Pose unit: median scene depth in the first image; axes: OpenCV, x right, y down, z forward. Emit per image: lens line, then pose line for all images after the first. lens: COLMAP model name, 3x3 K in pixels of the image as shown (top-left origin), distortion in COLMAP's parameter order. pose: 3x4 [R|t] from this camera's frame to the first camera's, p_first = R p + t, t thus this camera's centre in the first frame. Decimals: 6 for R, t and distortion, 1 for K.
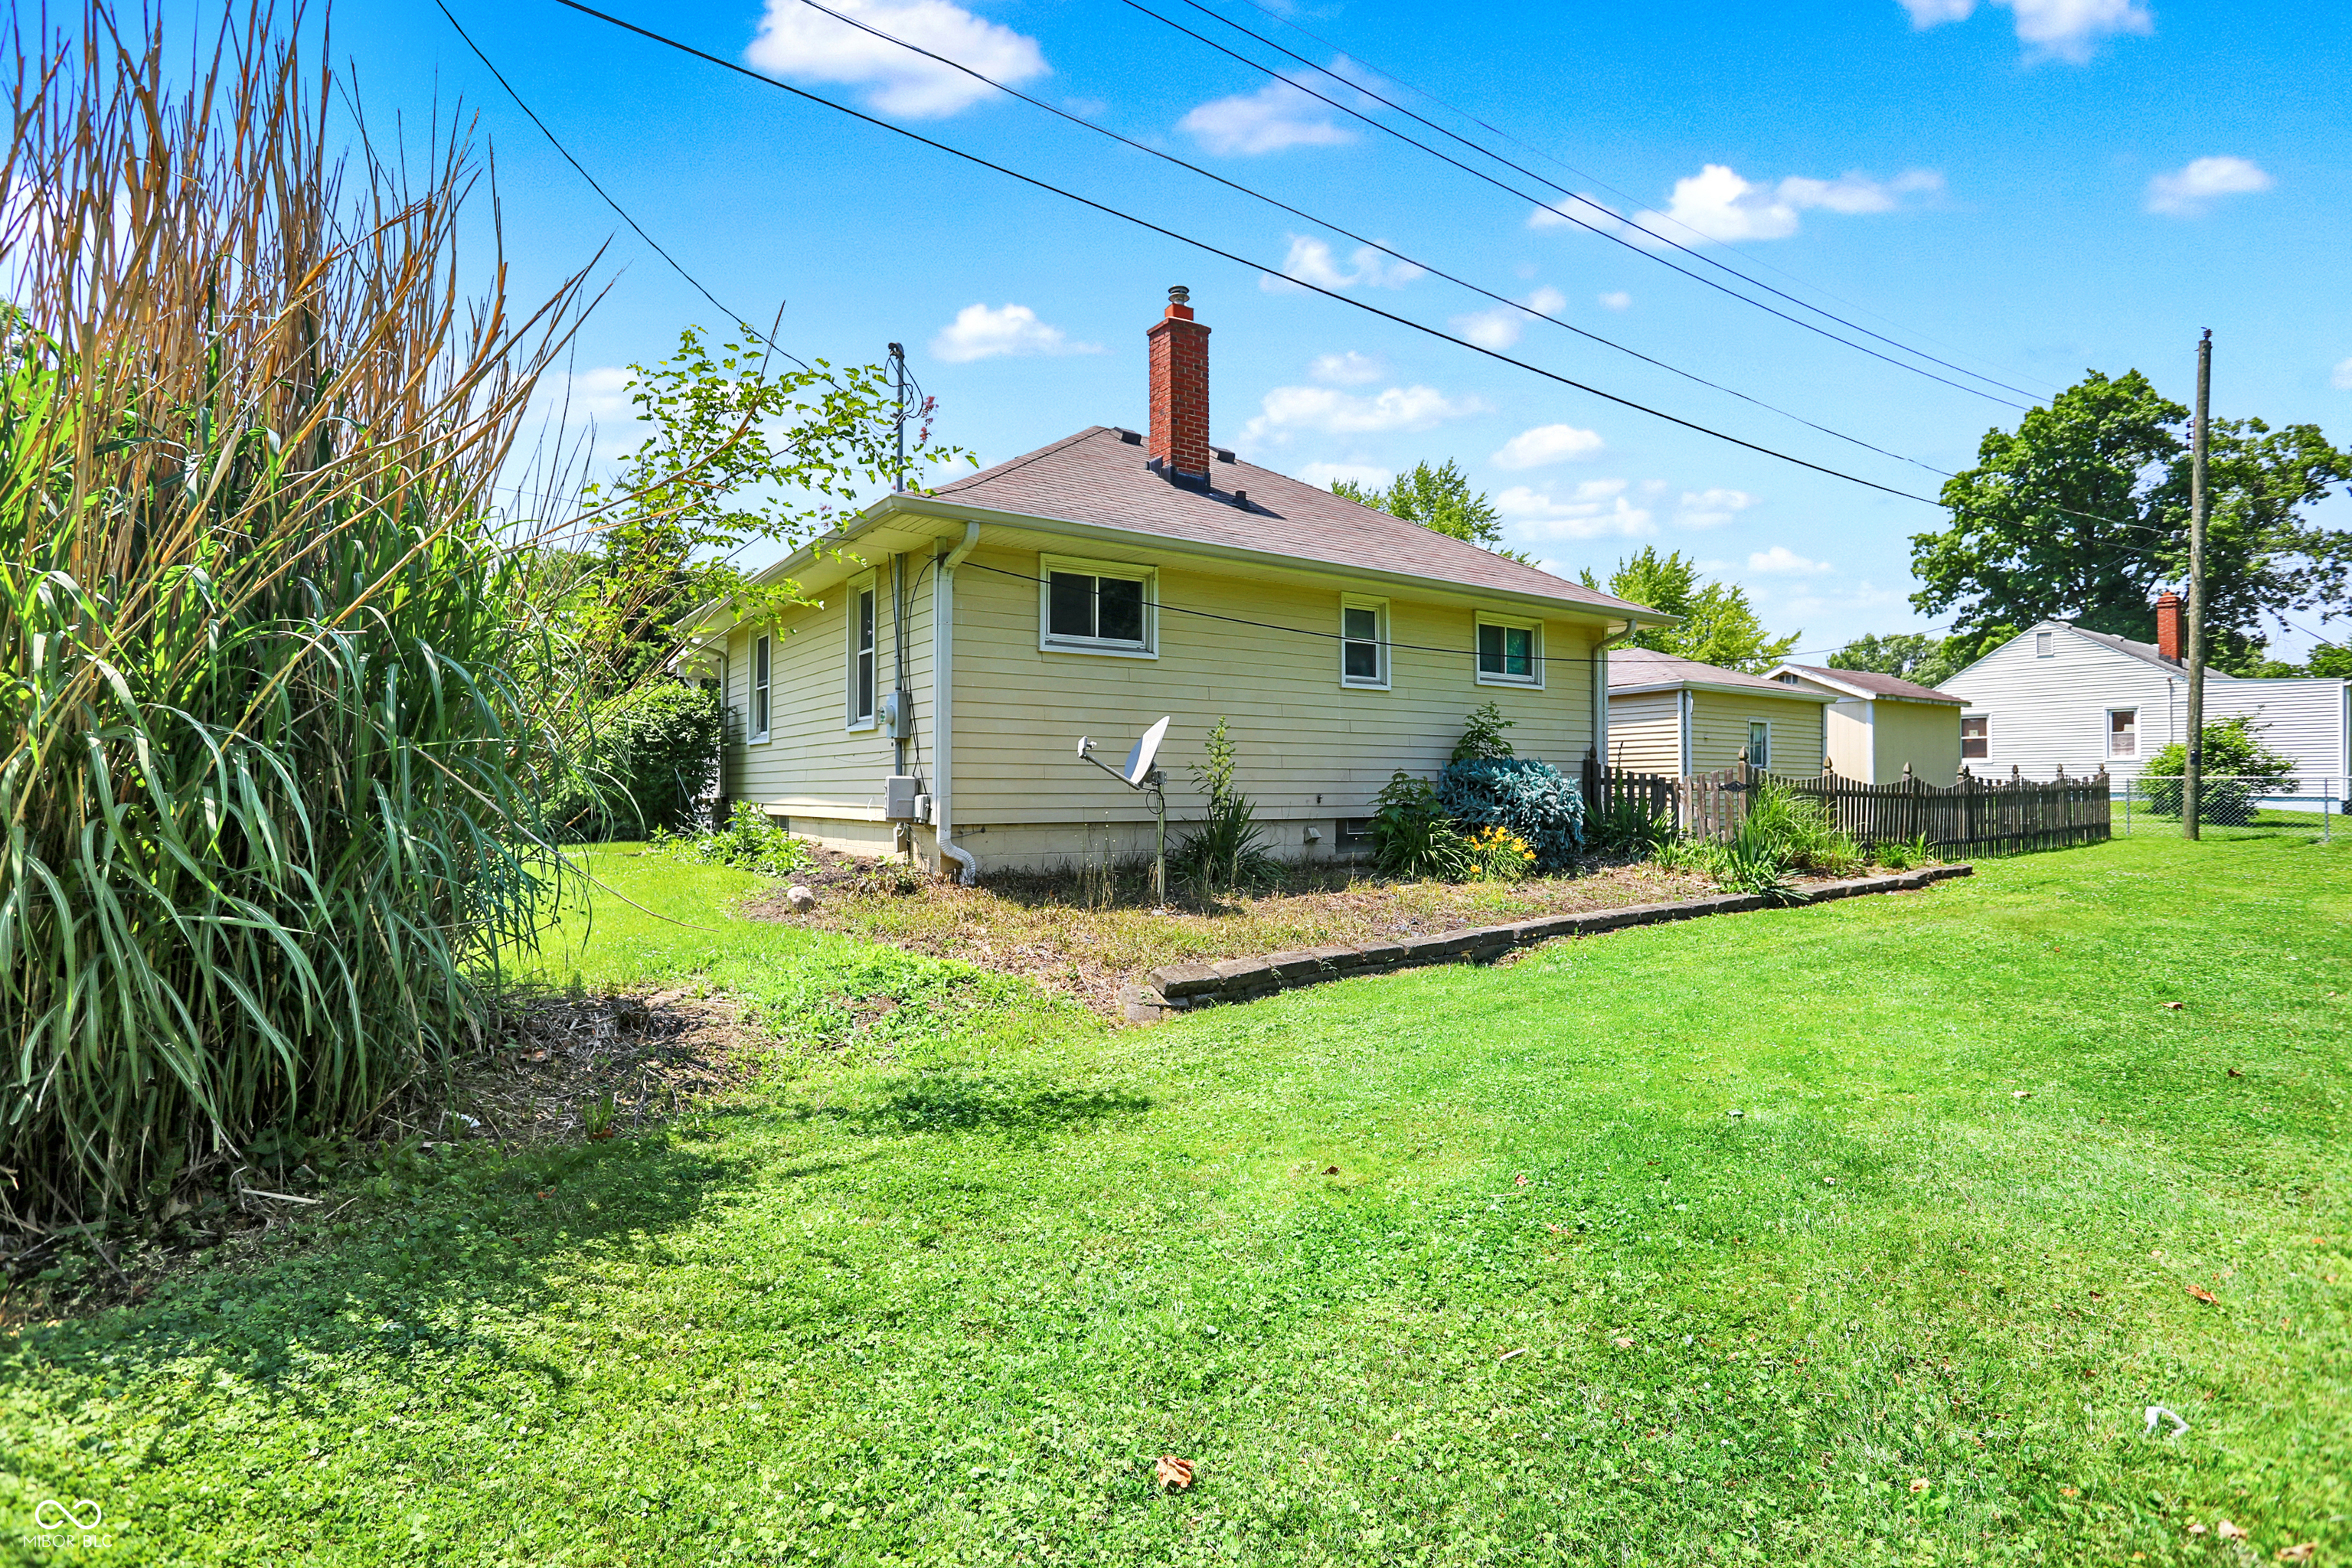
lens RADIAL K [[1202.0, 0, 1173.3], [0, 1202.0, 790.1], [0, 0, 1]] dist [-0.062446, 0.028563]
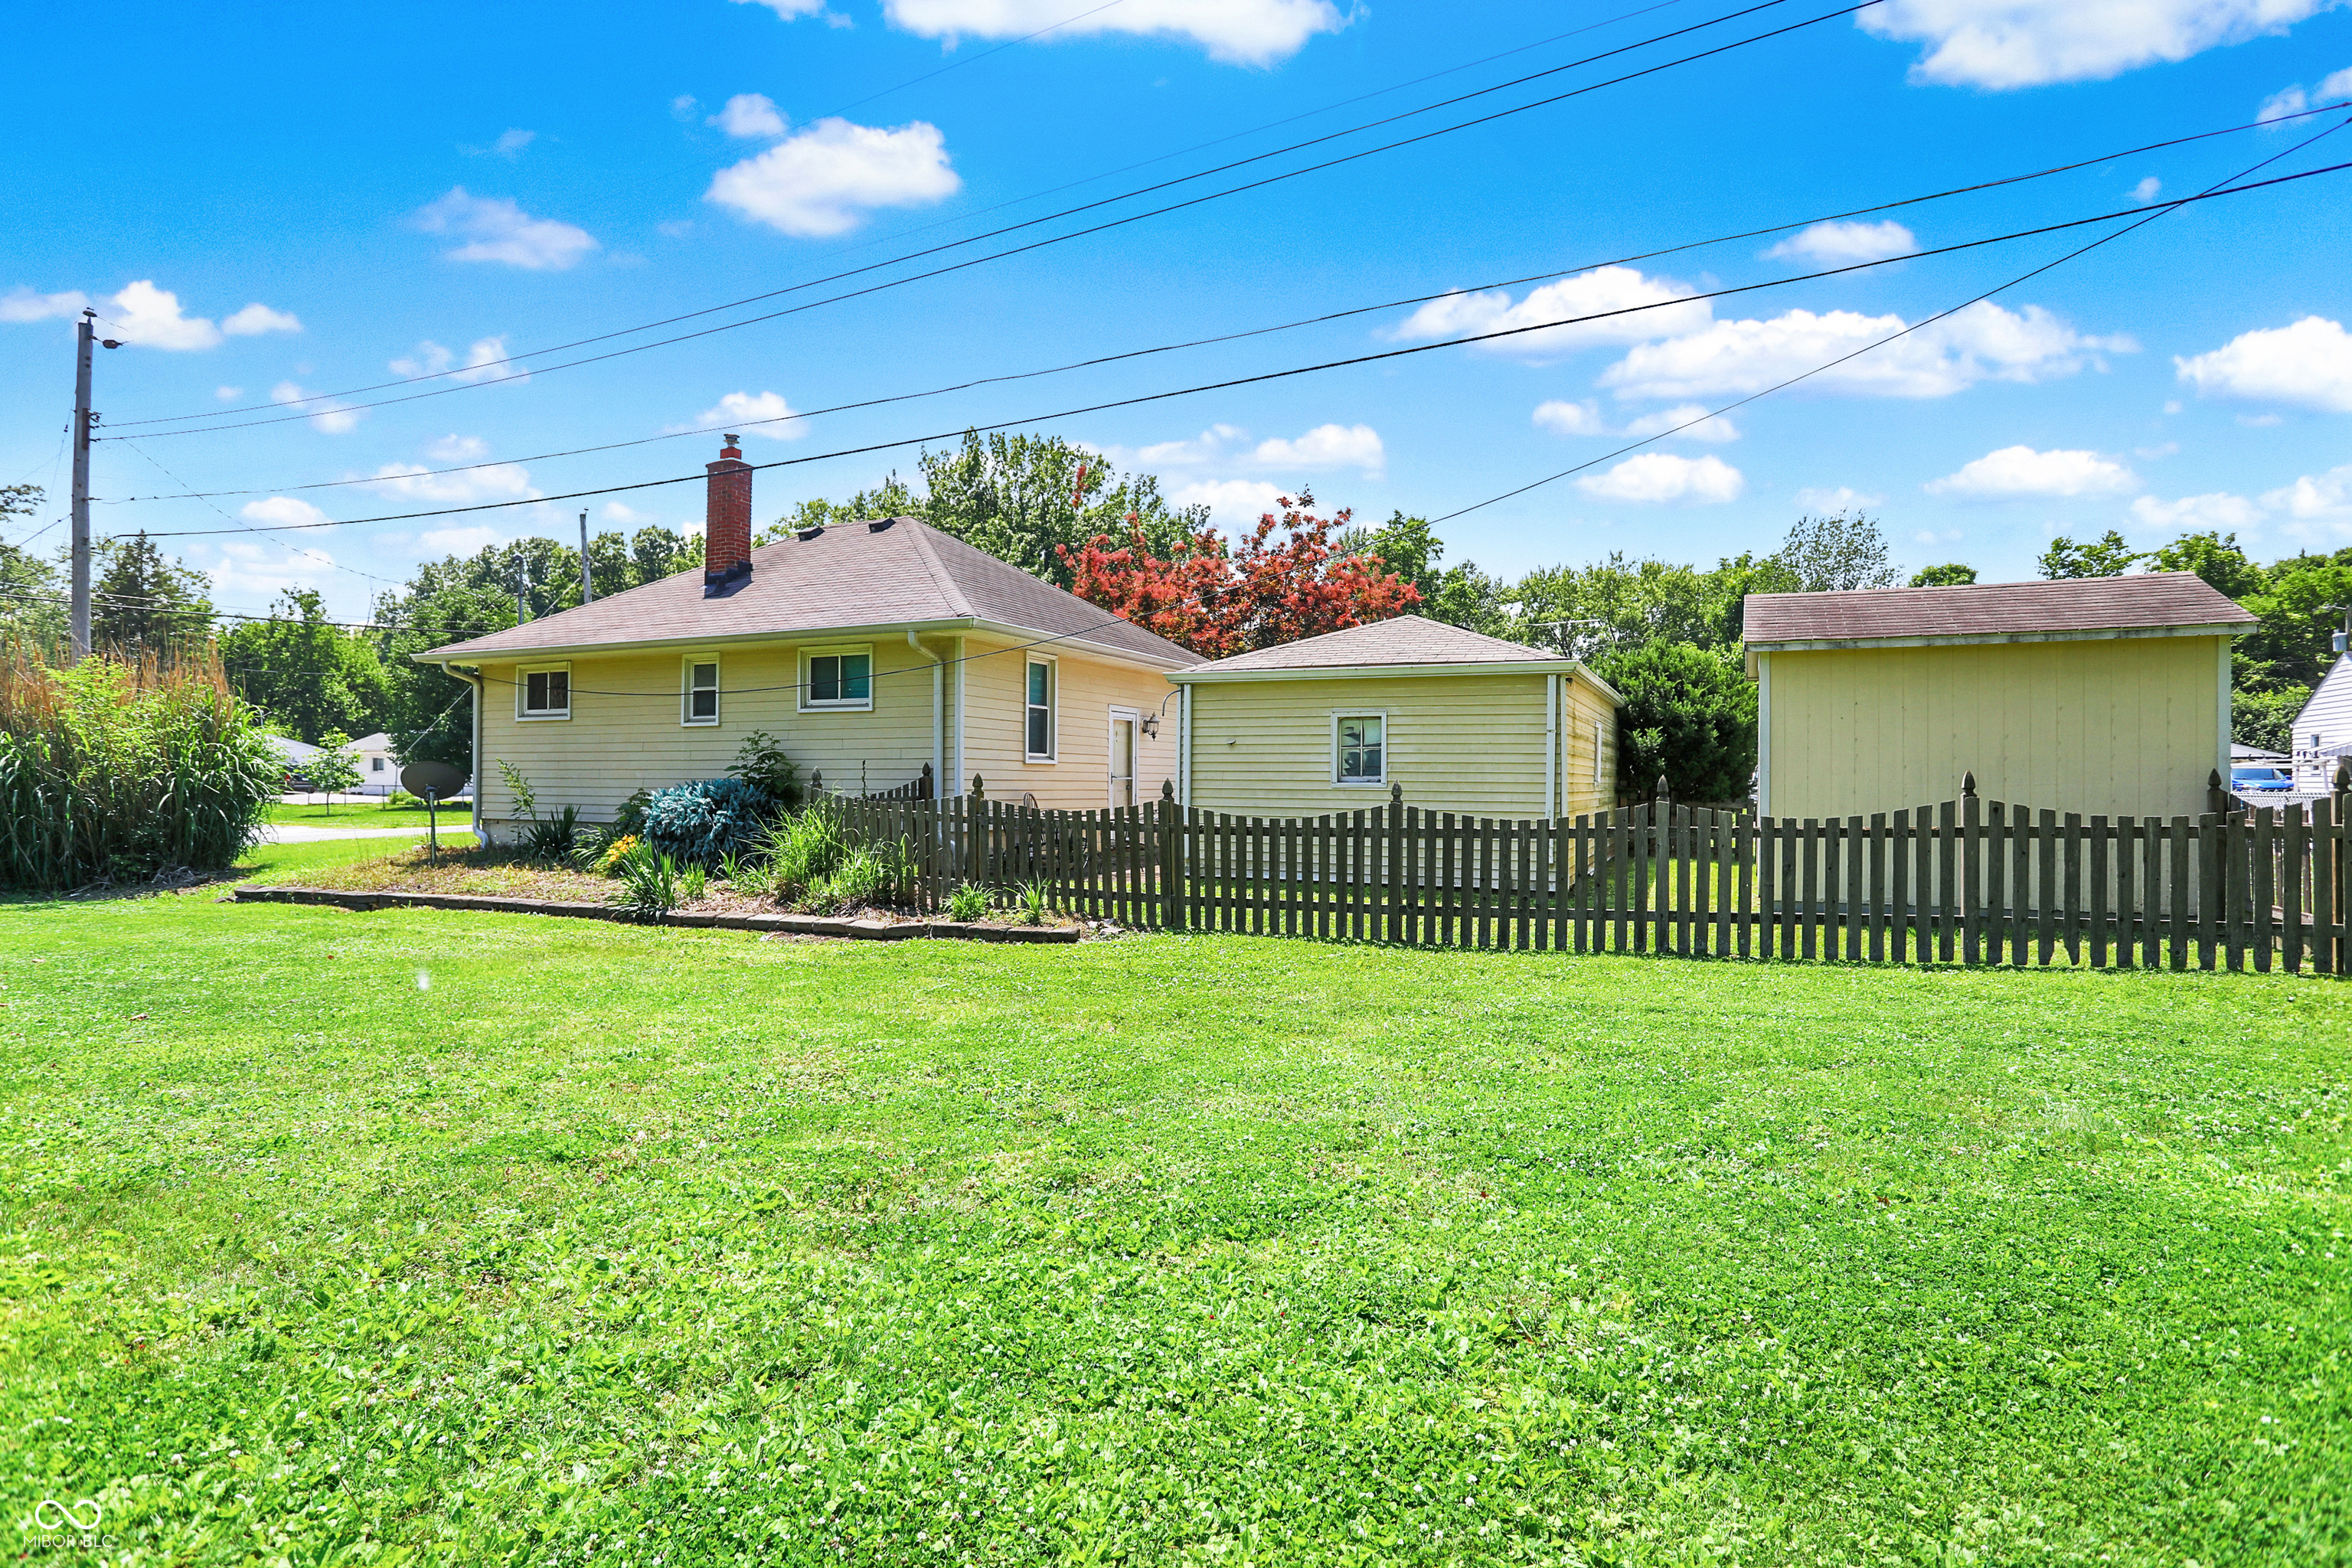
lens RADIAL K [[1202.0, 0, 1164.0], [0, 1202.0, 775.8], [0, 0, 1]] dist [-0.062446, 0.028563]
pose [[0.486029, -0.003464, -0.873936, 1.517285], [-0.006631, 0.999949, -0.007651, -0.024072], [0.873918, 0.009514, 0.485981, 0.810705]]
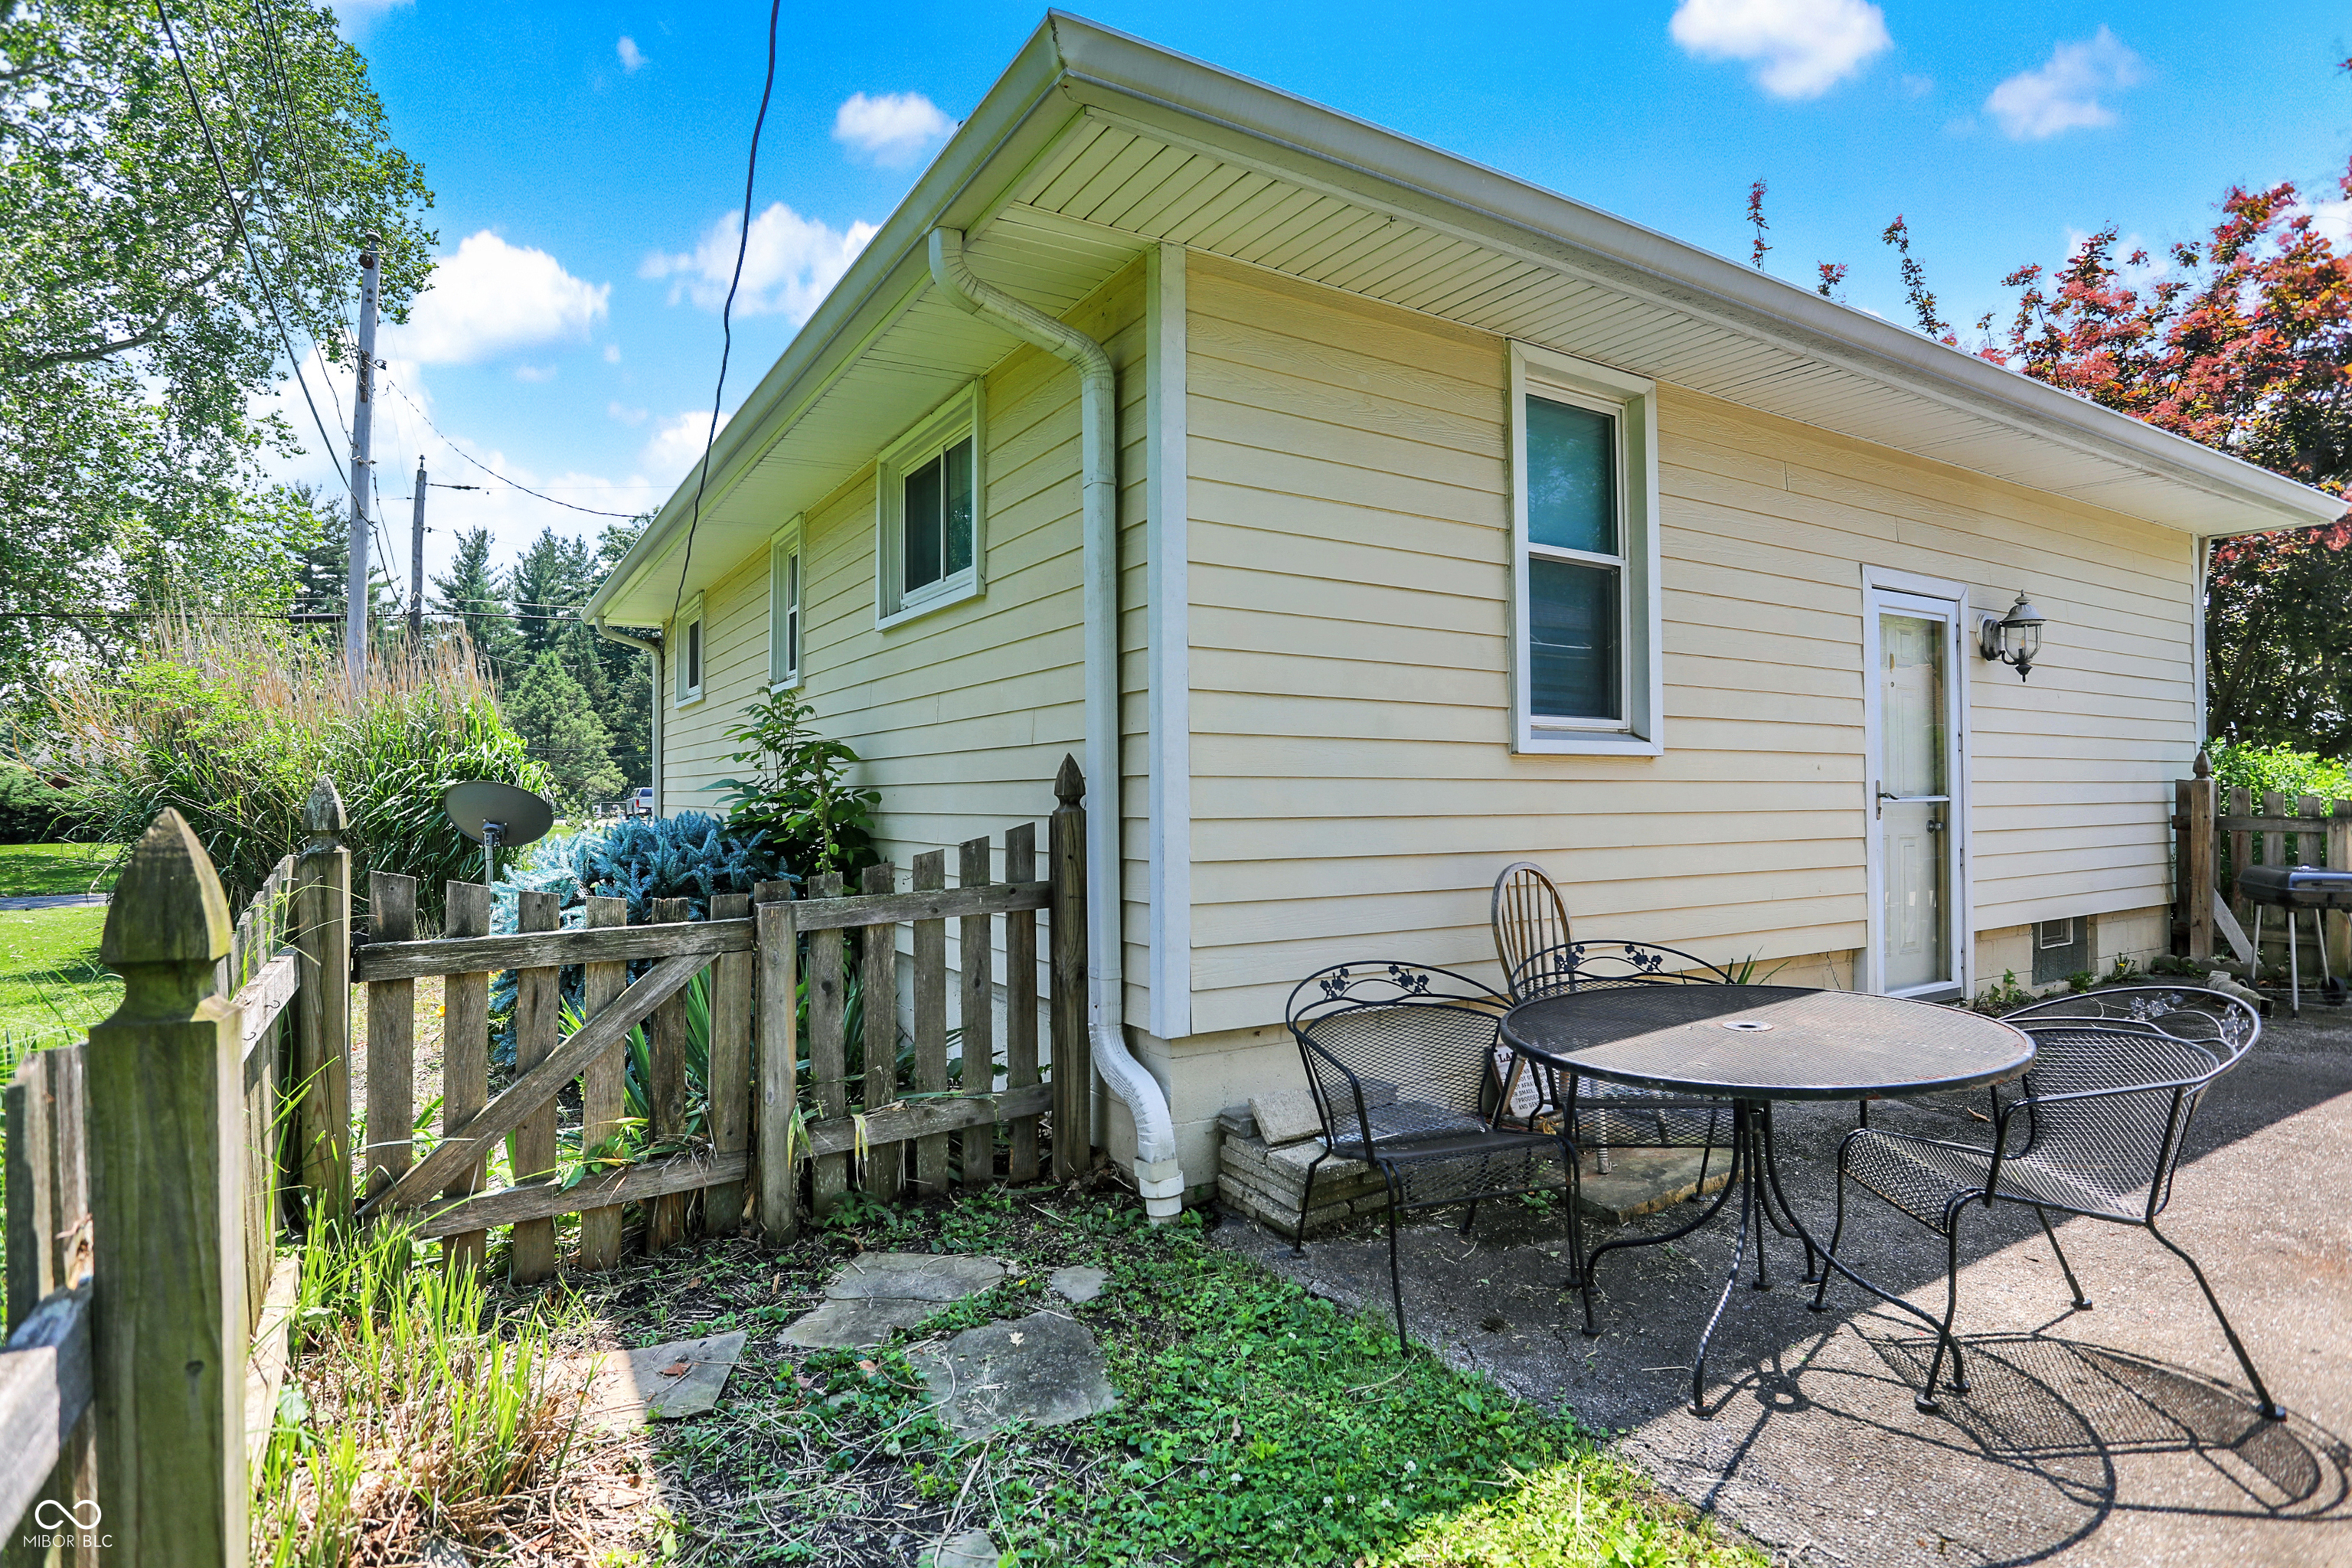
lens RADIAL K [[1202.0, 0, 1163.6], [0, 1202.0, 778.9], [0, 0, 1]] dist [-0.062446, 0.028563]
pose [[-0.071688, -0.016838, -0.997285, 0.703562], [-0.000164, 0.999858, -0.016869, -0.032915], [0.997427, -0.001046, -0.071681, 1.213285]]
